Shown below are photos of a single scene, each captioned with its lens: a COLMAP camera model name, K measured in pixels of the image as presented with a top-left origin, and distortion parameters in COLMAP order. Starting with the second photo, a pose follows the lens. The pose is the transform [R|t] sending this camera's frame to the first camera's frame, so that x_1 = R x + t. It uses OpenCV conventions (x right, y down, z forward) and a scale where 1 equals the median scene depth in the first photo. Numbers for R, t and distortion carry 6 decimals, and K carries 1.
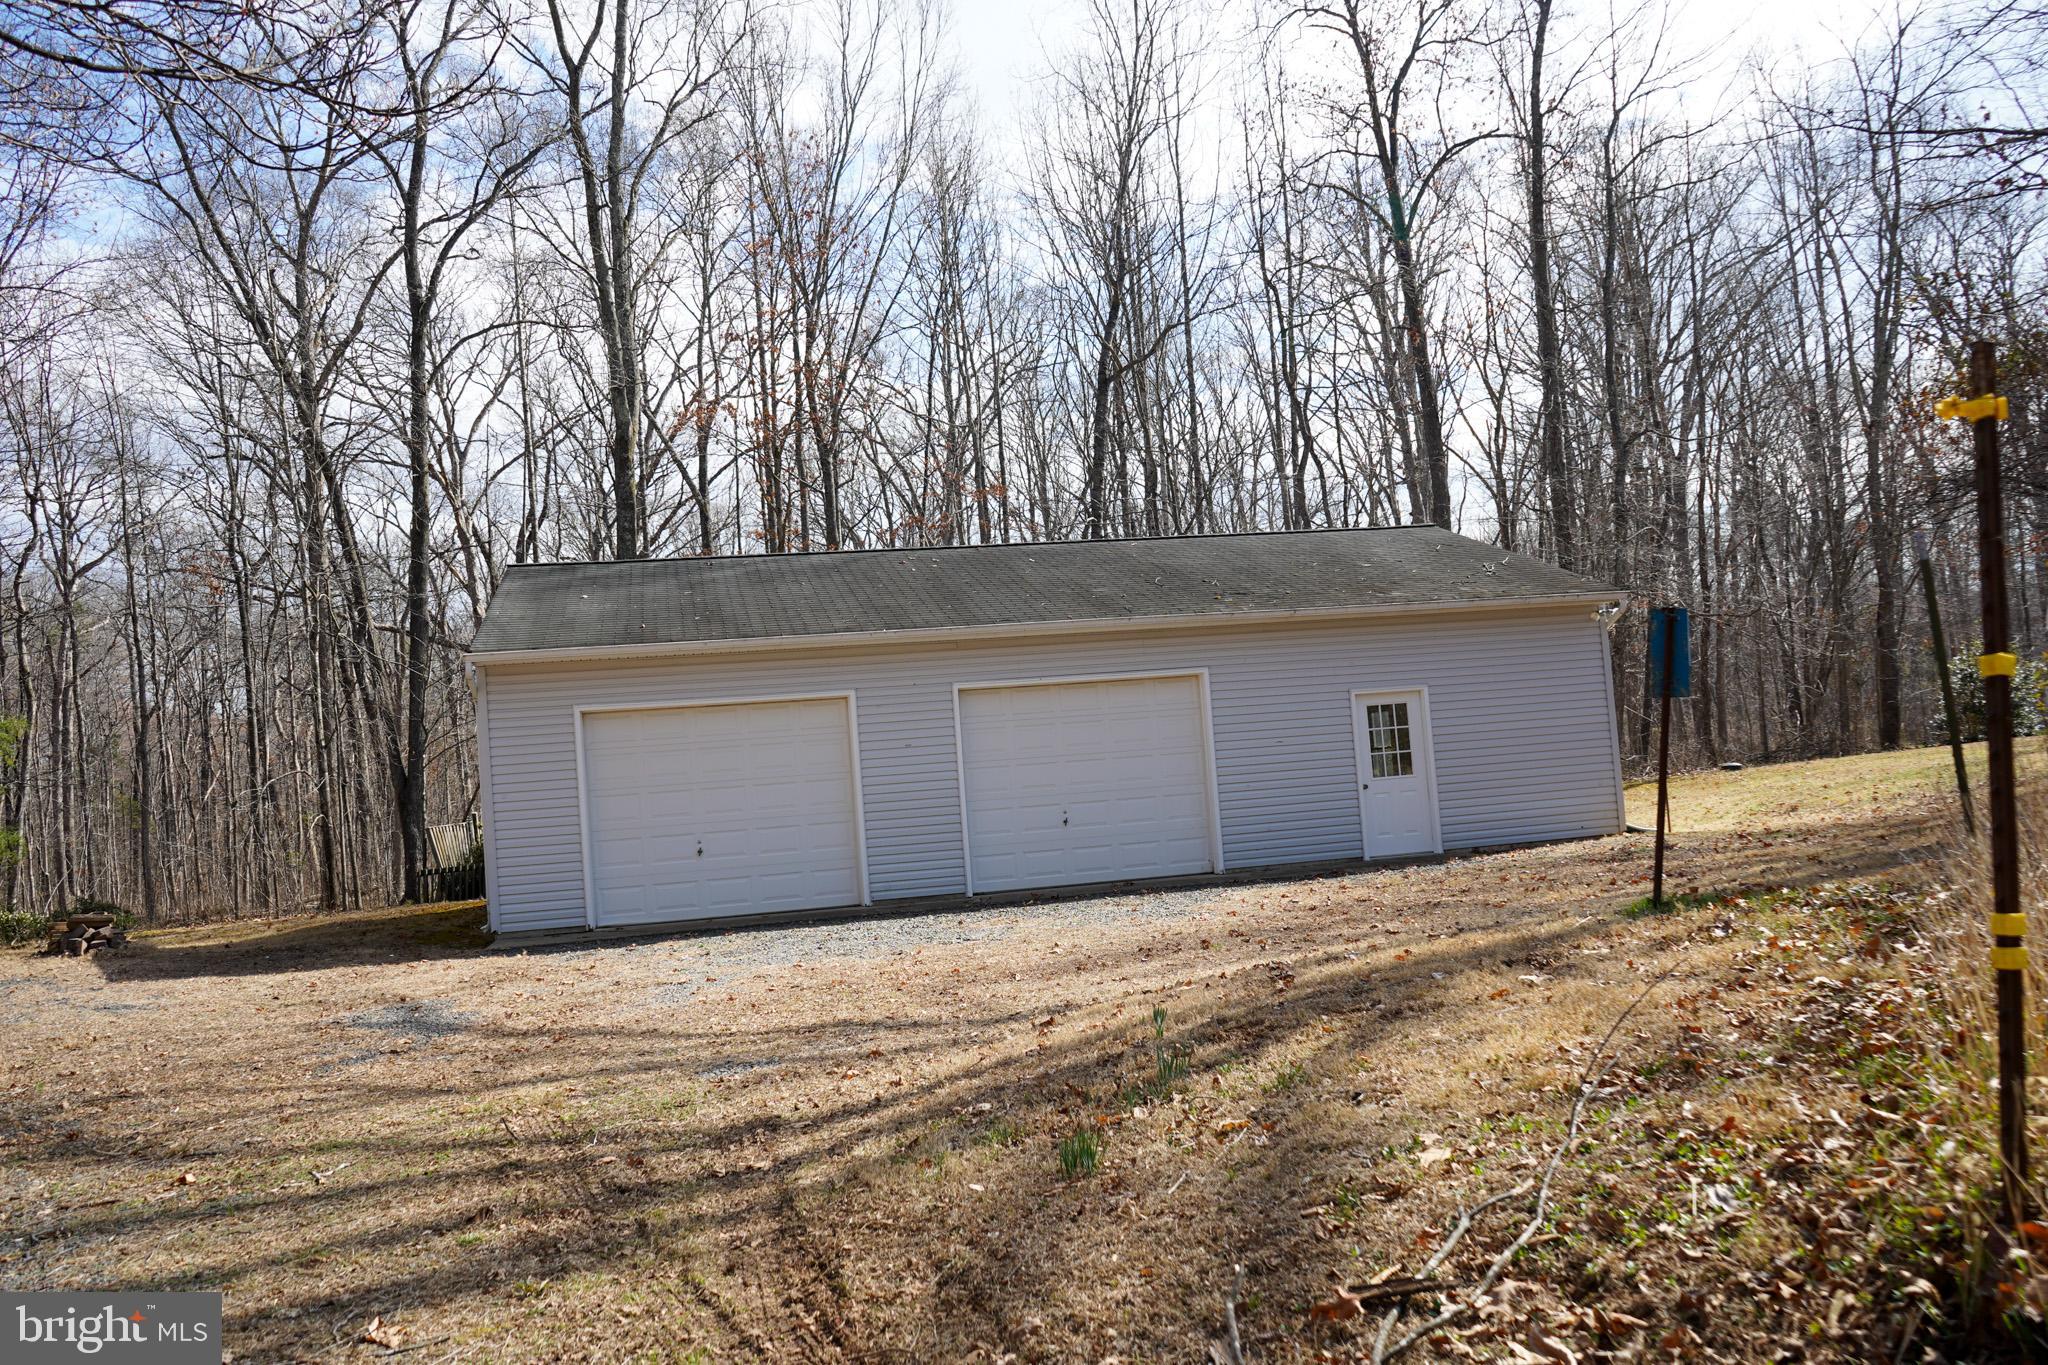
lens RADIAL K [[1633.1, 0, 1022.3], [0, 1633.1, 686.4], [0, 0, 1]] dist [-0.020289, 0.022226]
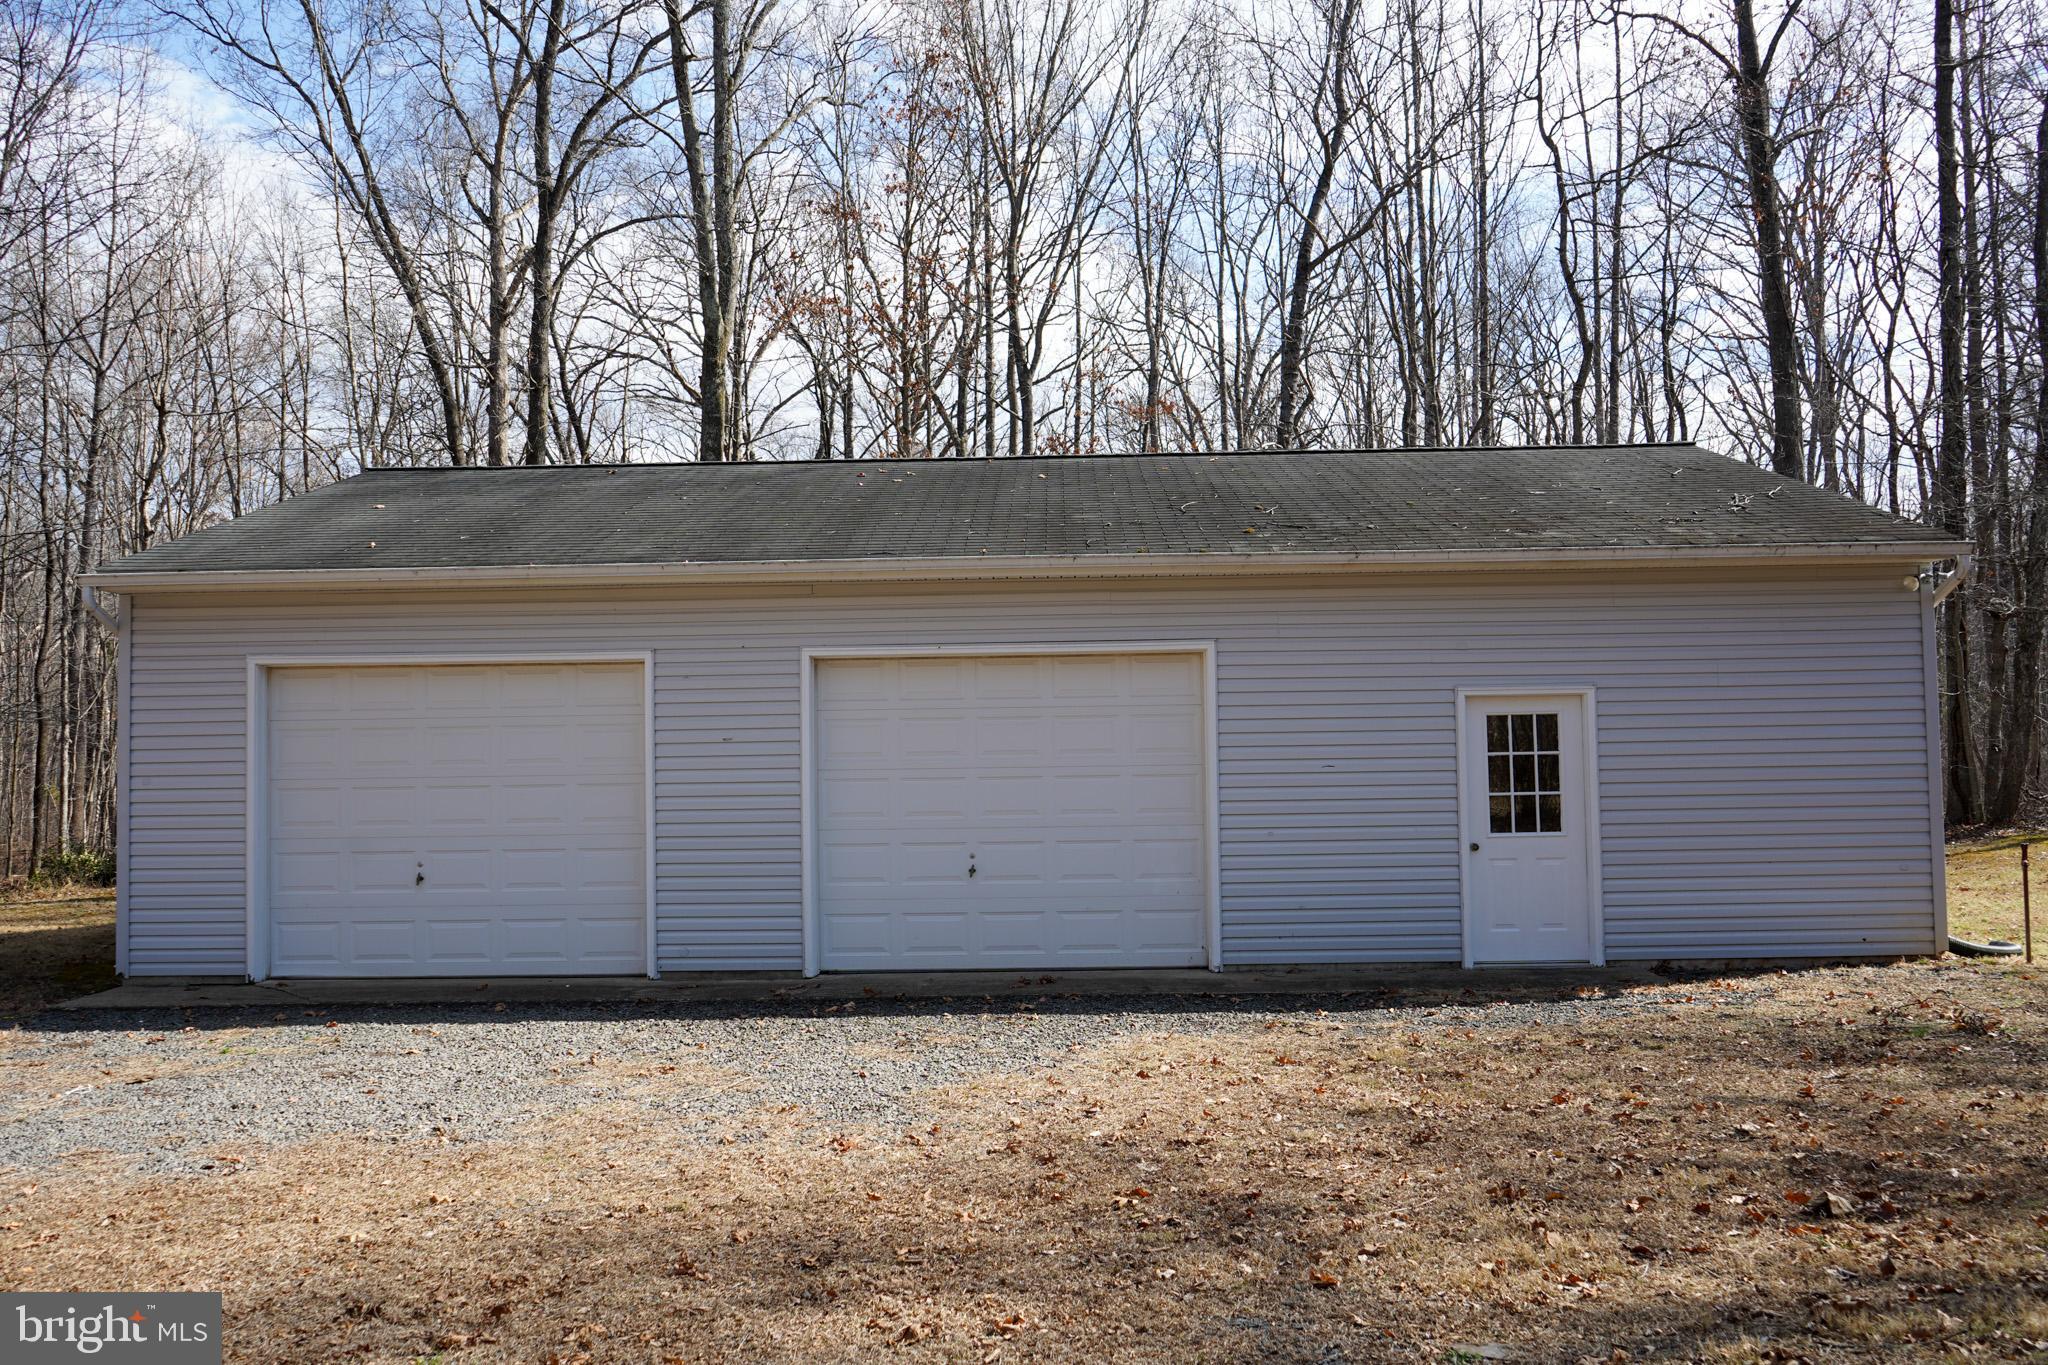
lens RADIAL K [[1633.1, 0, 1026.7], [0, 1633.1, 682.1], [0, 0, 1]] dist [-0.020289, 0.022226]
pose [[0.971611, 0.049494, -0.231349, 0.186642], [-0.044756, 0.998668, 0.025687, -0.008627], [0.232312, -0.014603, 0.972532, 0.368627]]
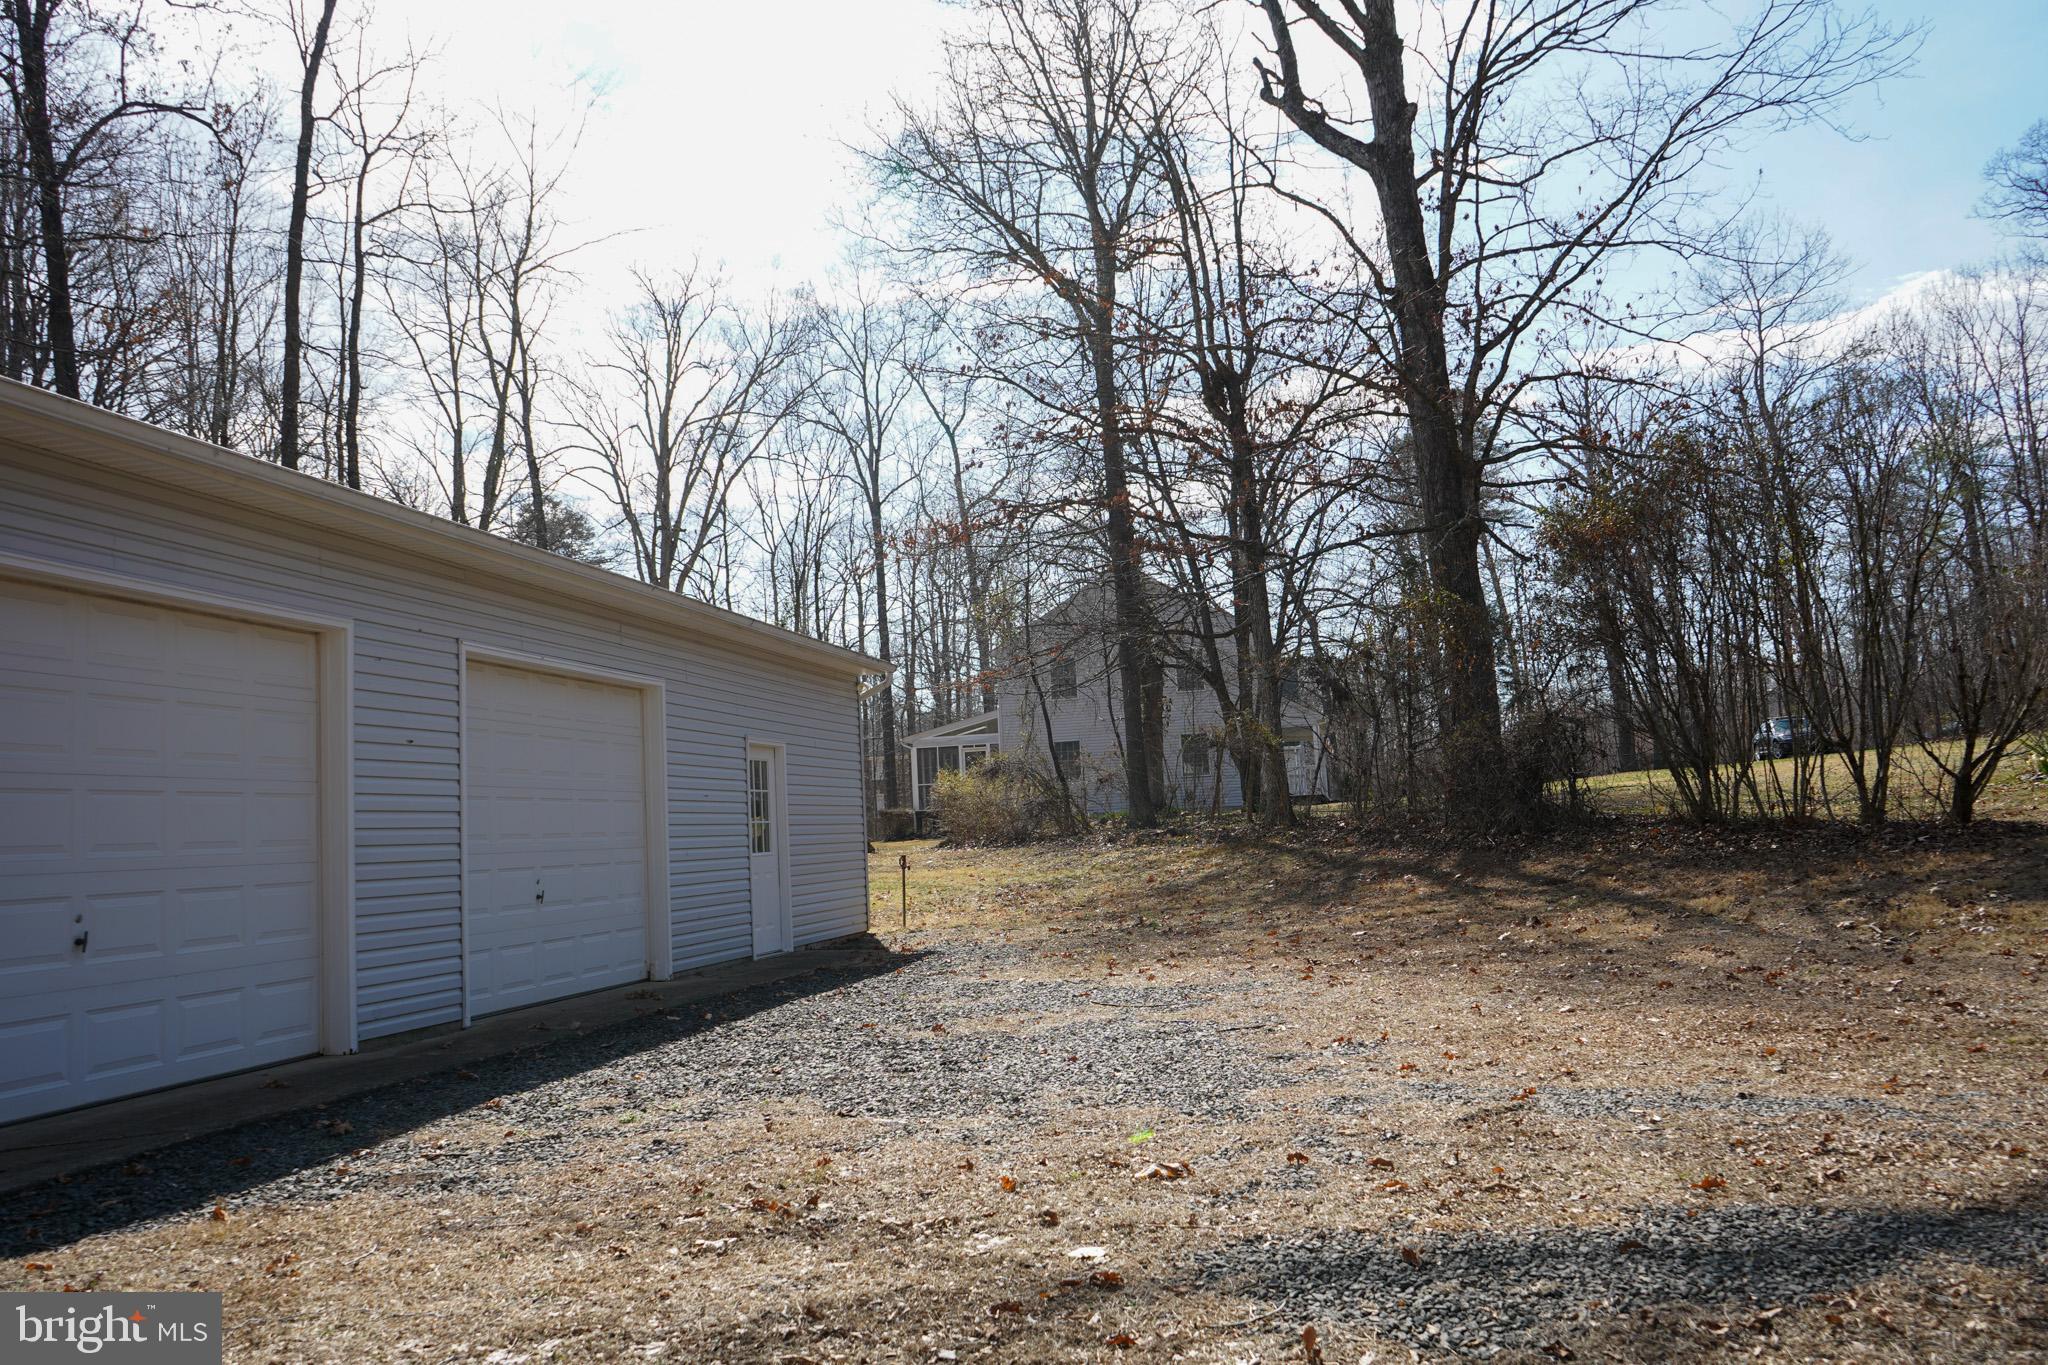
lens RADIAL K [[1633.1, 0, 1023.4], [0, 1633.1, 681.1], [0, 0, 1]] dist [-0.020289, 0.022226]
pose [[0.418397, 0.135221, 0.898142, -0.447313], [-0.017060, 0.989851, -0.141081, 0.084312], [-0.908104, 0.043706, 0.416458, 0.565298]]
